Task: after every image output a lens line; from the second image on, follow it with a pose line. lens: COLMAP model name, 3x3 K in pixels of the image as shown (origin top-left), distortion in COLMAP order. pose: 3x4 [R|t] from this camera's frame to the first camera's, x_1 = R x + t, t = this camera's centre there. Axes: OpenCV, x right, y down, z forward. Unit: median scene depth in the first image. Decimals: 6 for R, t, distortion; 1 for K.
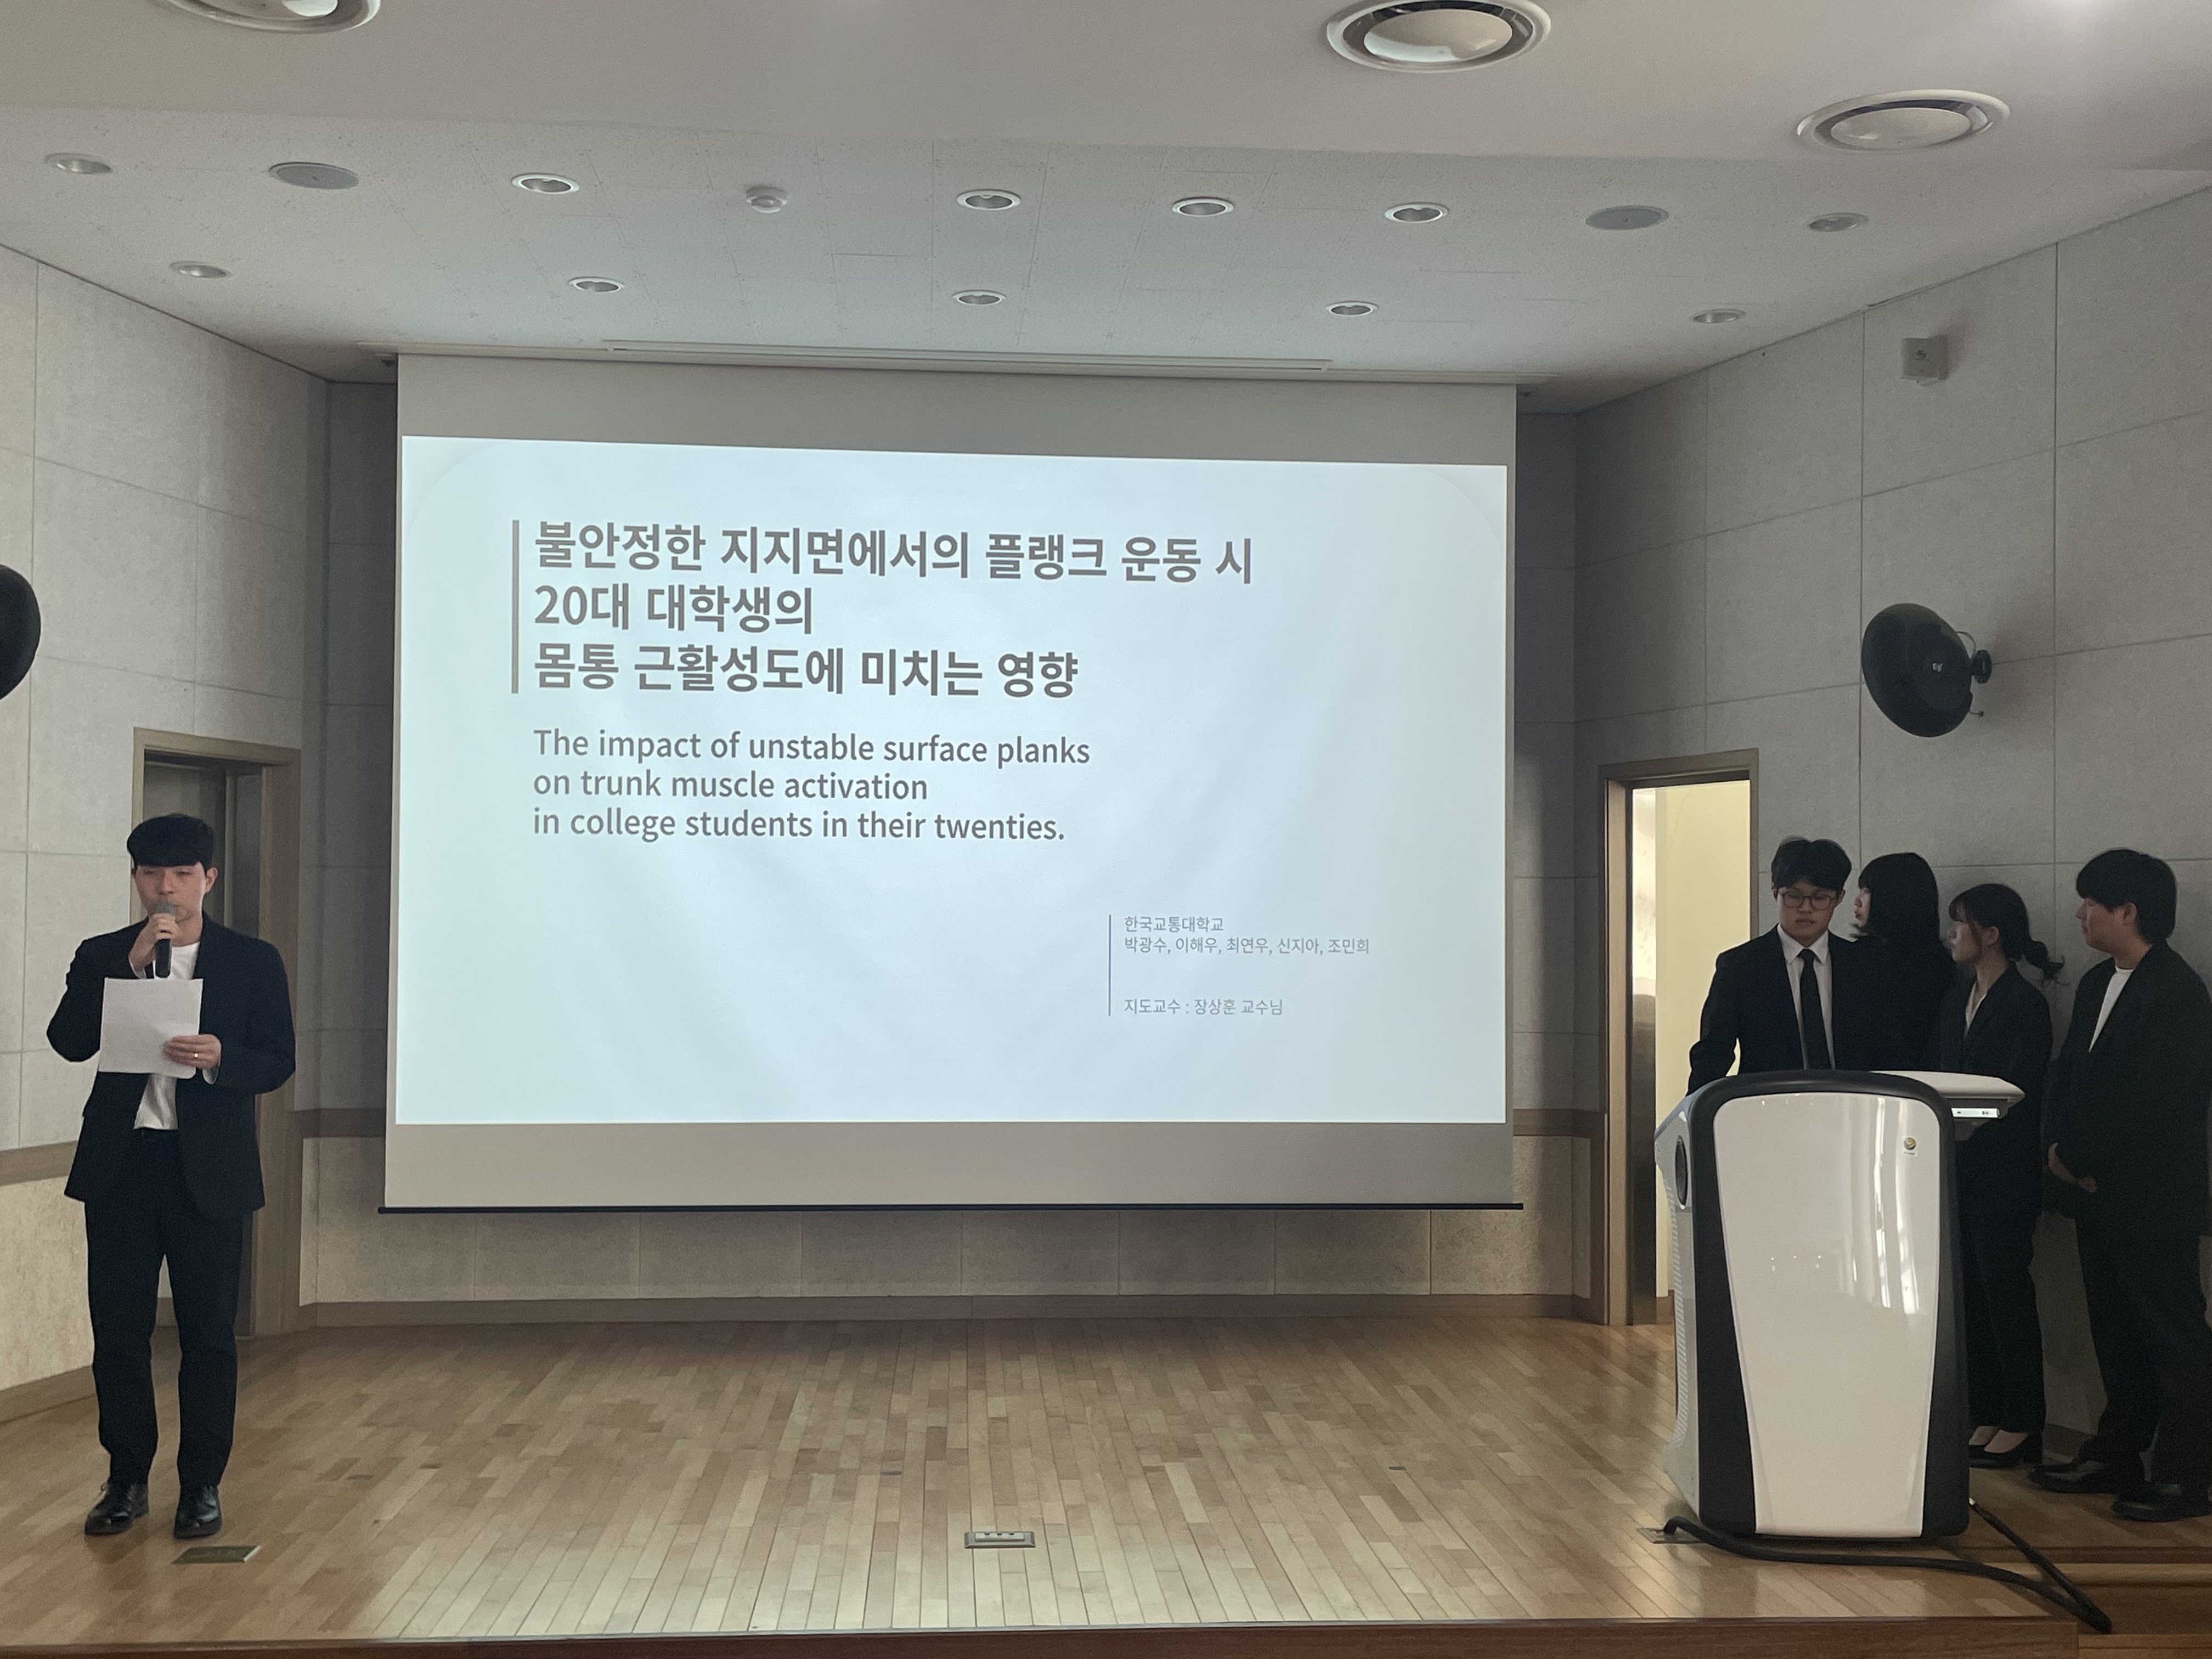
lens RADIAL K [[2456.2, 0, 1121.7], [0, 2456.2, 830.4], [0, 0, 1]] dist [0.095635, 0.000000]
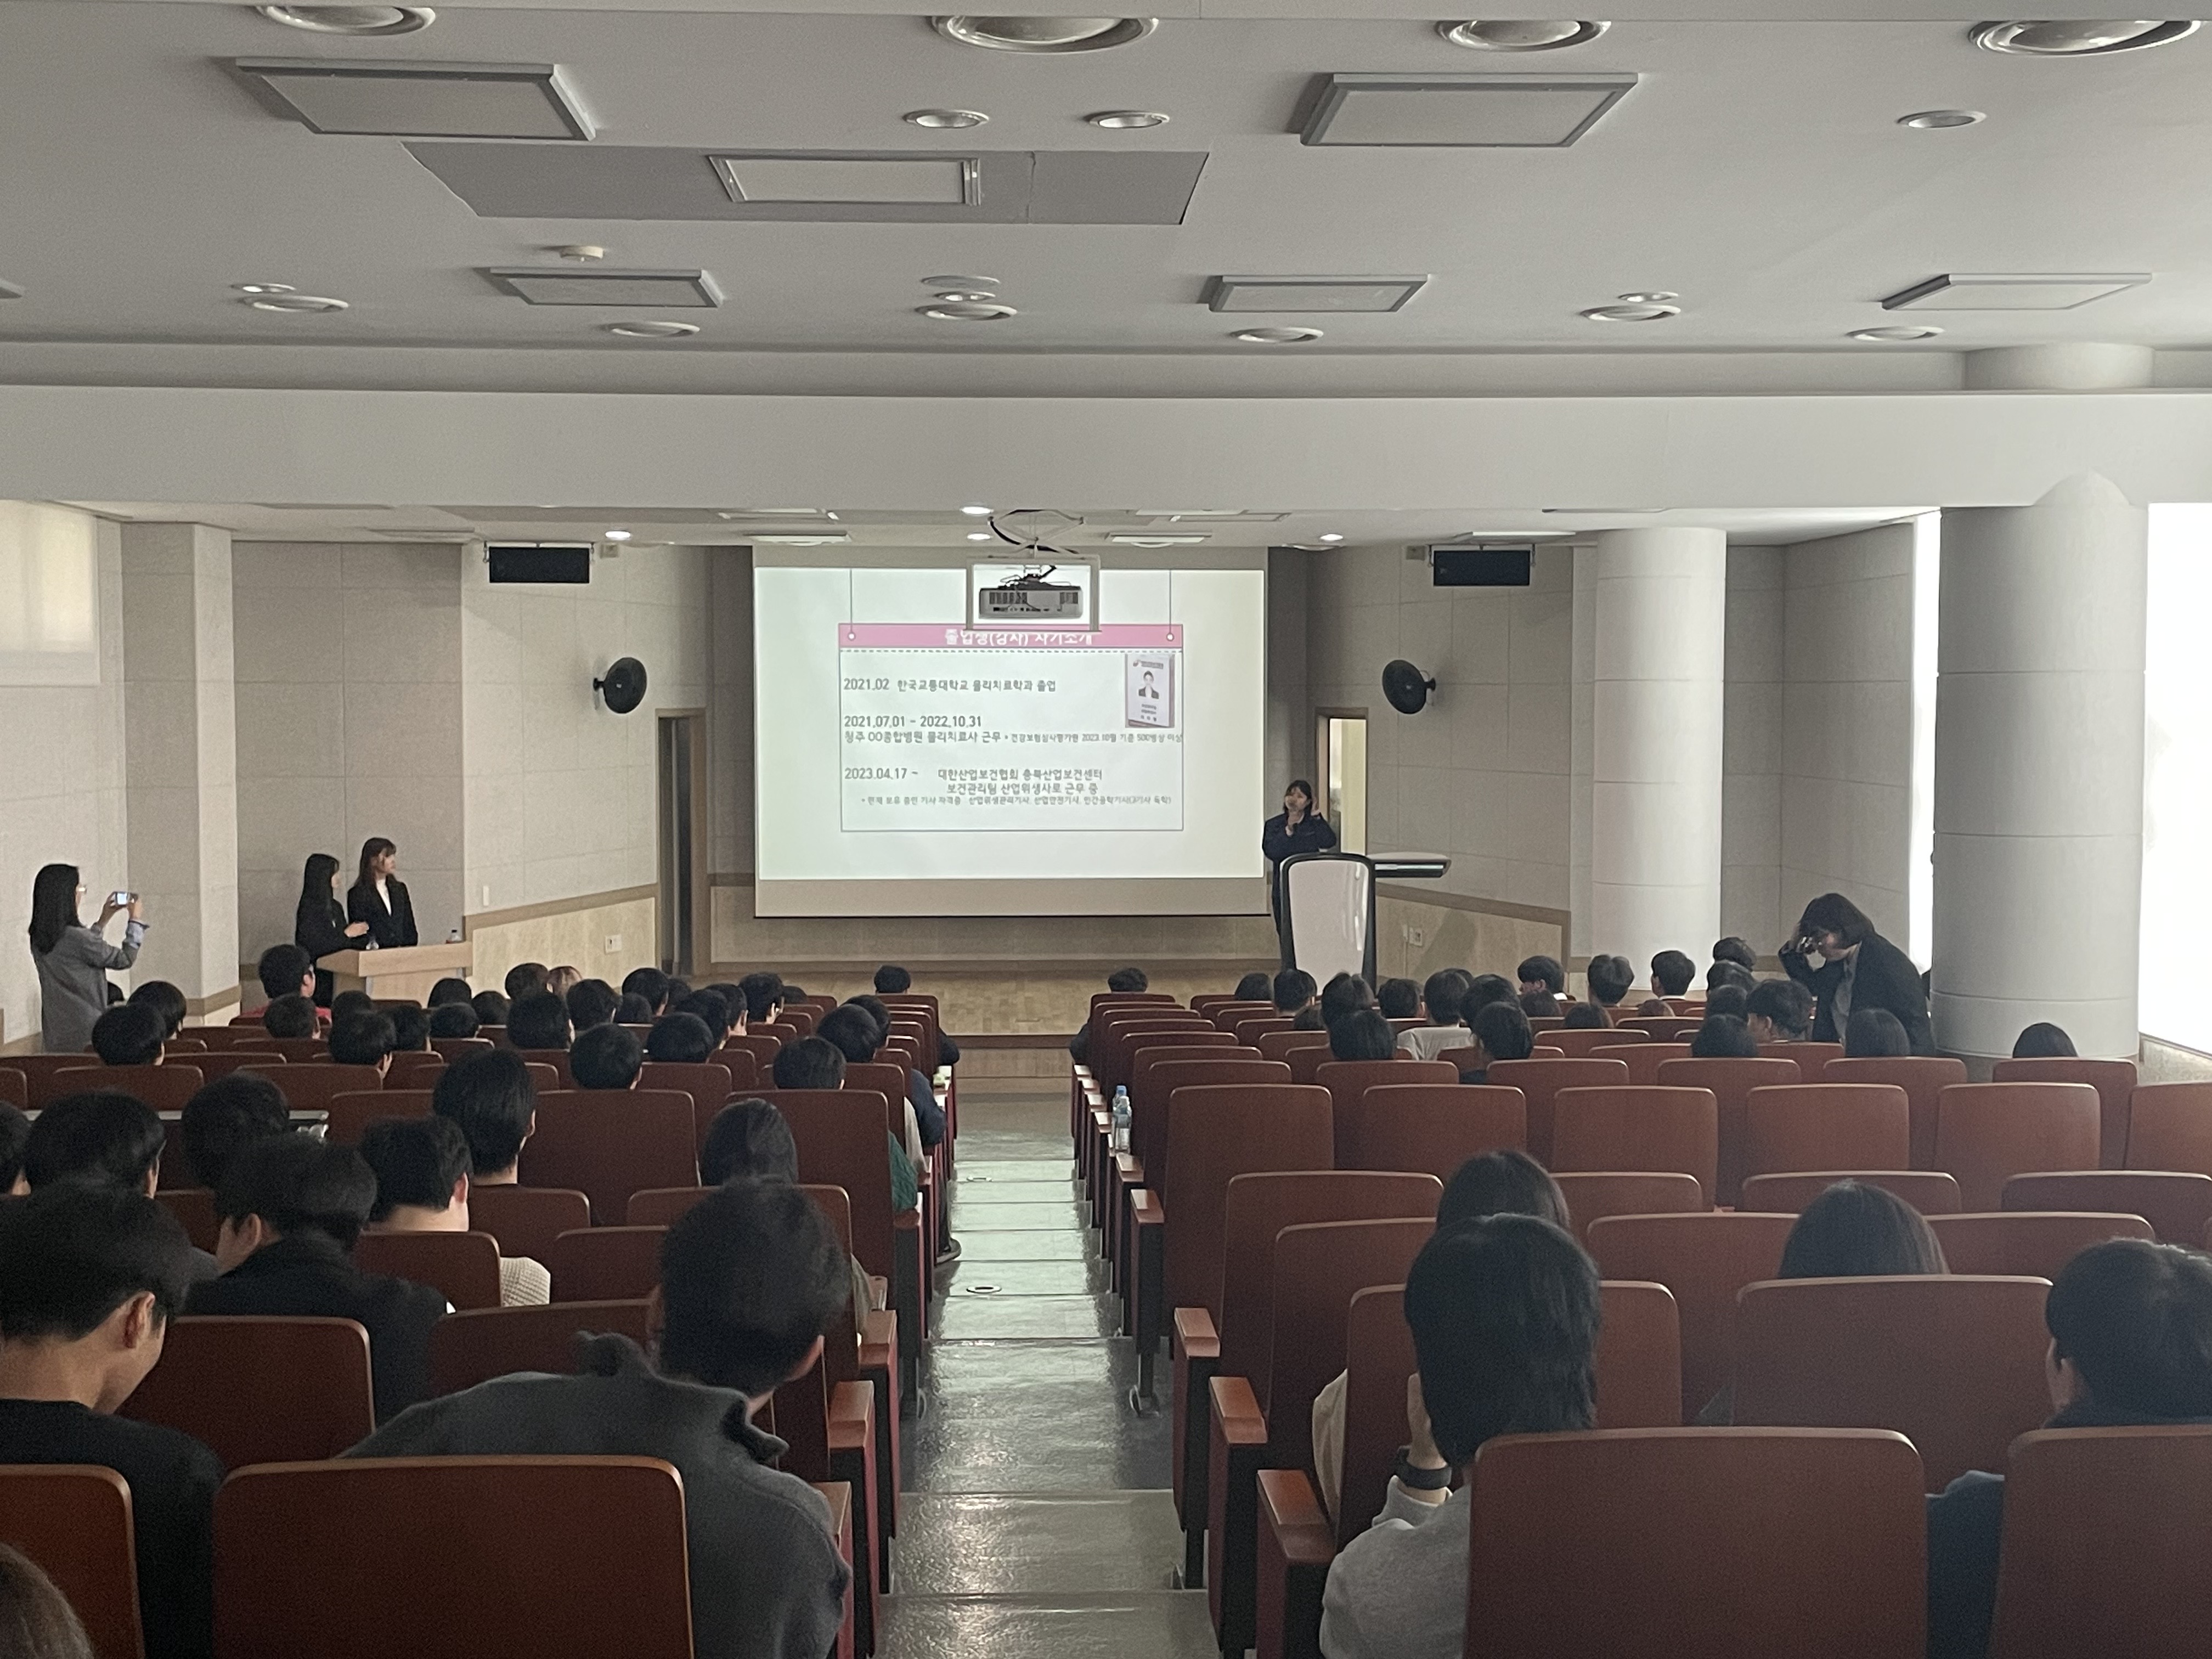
lens RADIAL K [[2764.9, 0, 1109.9], [0, 2764.9, 820.8], [0, 0, 1]] dist [0.013648, 0.000000]
pose [[0.999549, -0.007044, -0.029178, 0.099090], [0.009497, 0.996353, 0.084796, -0.148065], [0.028475, -0.085035, 0.995971, -1.524249]]
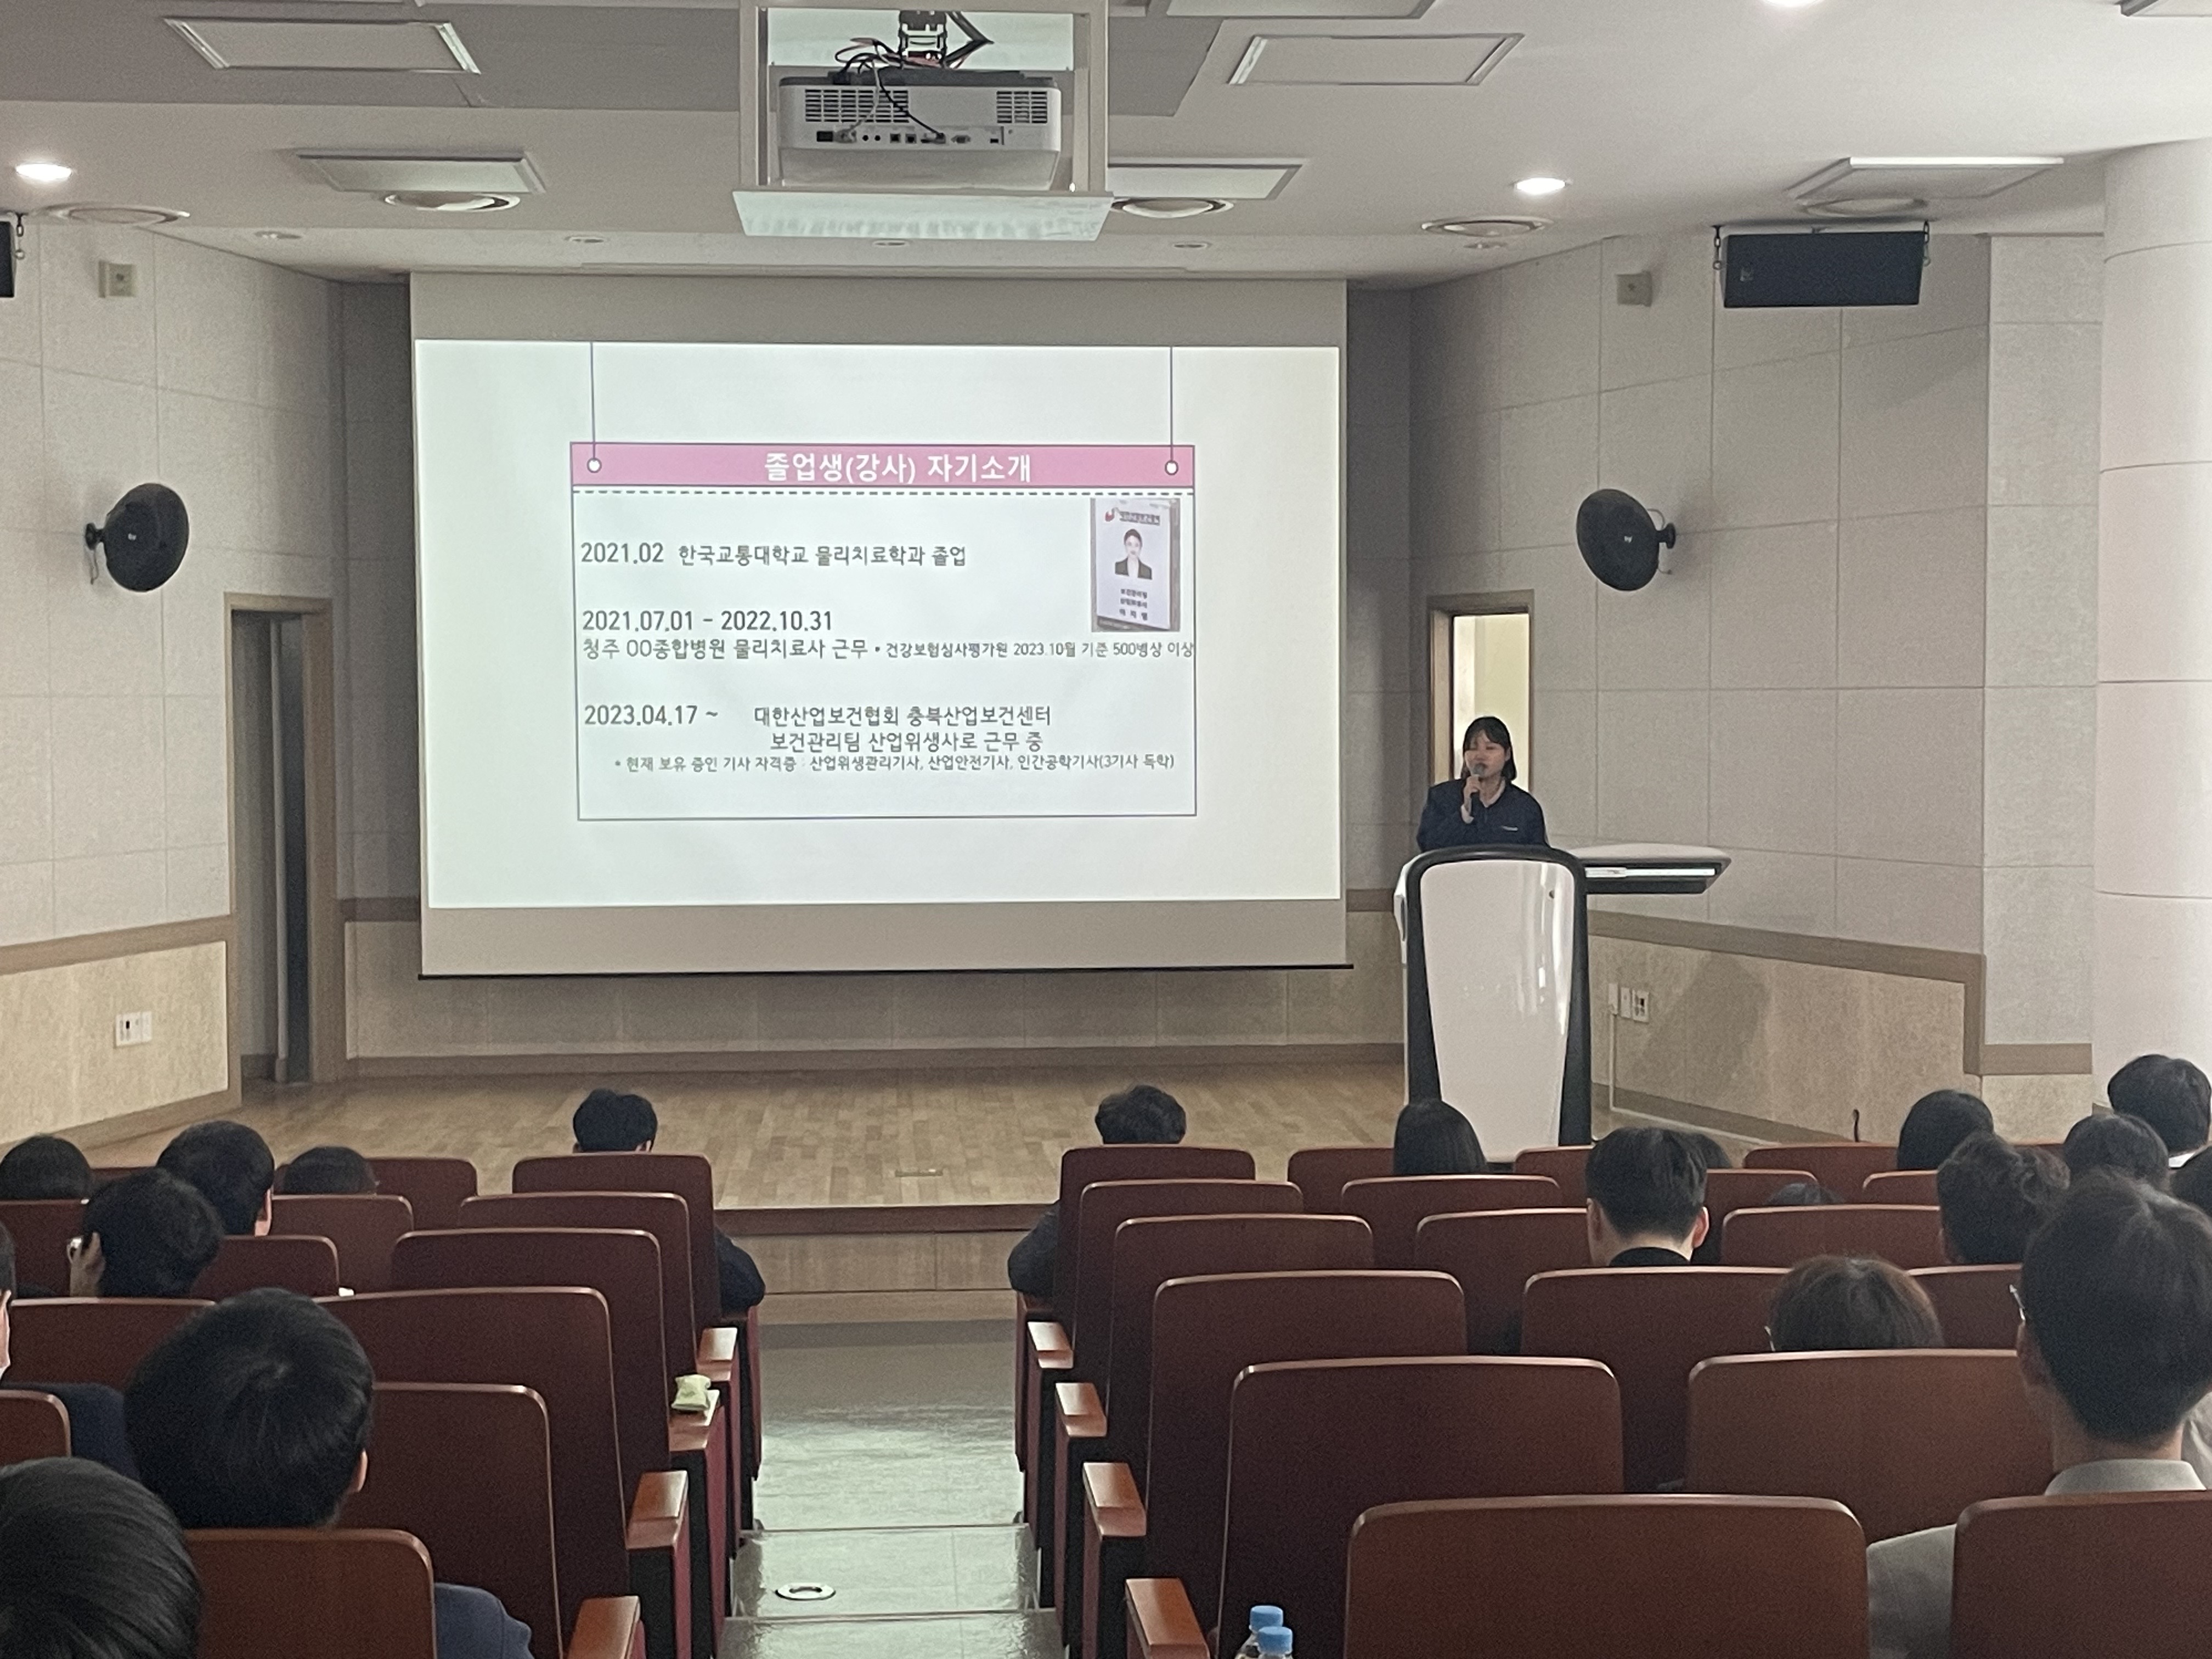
lens RADIAL K [[3348.7, 0, 1103.1], [0, 3348.7, 844.4], [0, 0, 1]] dist [0.098982, 0.000000]
pose [[0.999919, -0.012191, -0.003714, 0.049565], [0.012453, 0.996586, 0.081613, -0.046716], [0.002706, -0.081653, 0.996657, -0.682808]]
